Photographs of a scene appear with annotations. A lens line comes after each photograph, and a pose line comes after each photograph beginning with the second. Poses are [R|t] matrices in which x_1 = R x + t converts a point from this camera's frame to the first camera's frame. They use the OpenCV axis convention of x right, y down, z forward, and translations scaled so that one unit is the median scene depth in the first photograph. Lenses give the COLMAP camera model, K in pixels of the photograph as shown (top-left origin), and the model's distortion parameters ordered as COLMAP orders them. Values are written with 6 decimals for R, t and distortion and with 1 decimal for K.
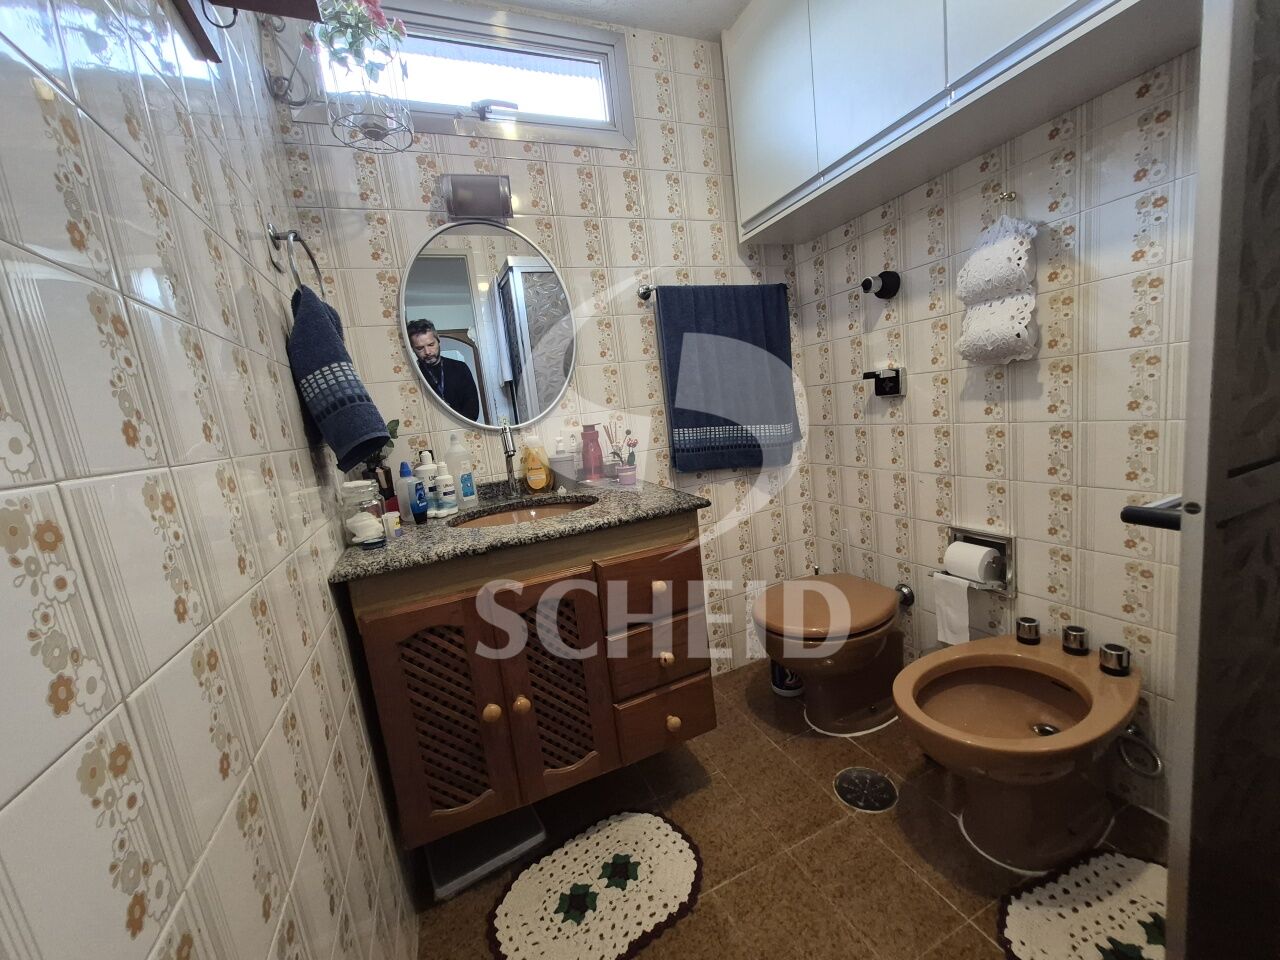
lens RADIAL K [[505.1, 0, 655.5], [0, 505.1, 480.8], [0, 0, 1]] dist [0.000031, 0.000058]
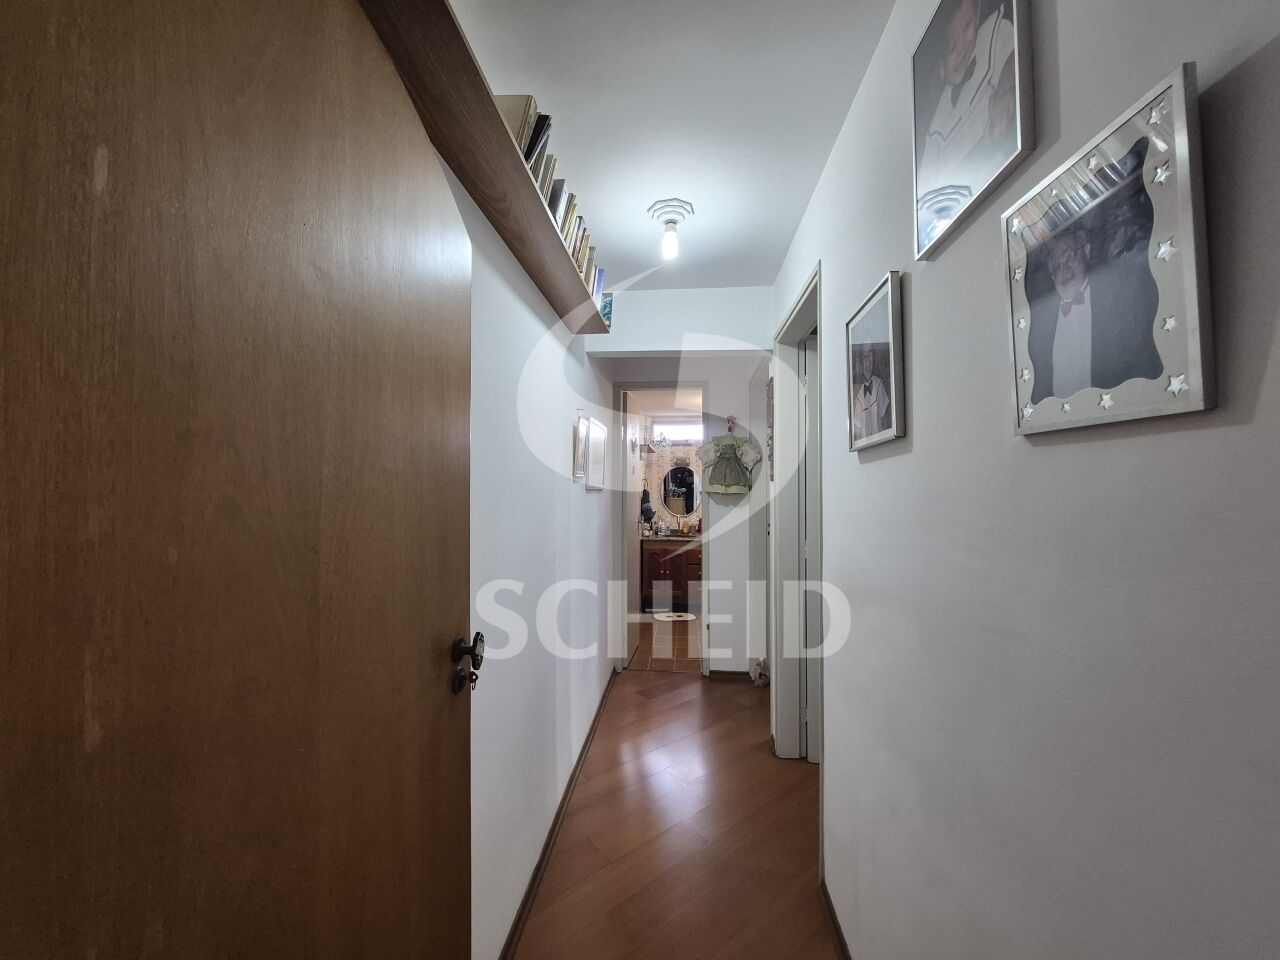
lens RADIAL K [[505.1, 0, 655.5], [0, 505.1, 480.8], [0, 0, 1]] dist [0.000031, 0.000058]
pose [[0.877173, 0.110023, -0.467400, 1.870004], [-0.177875, 0.978599, -0.103462, 0.092263], [0.446014, 0.173892, 0.877971, -3.598267]]
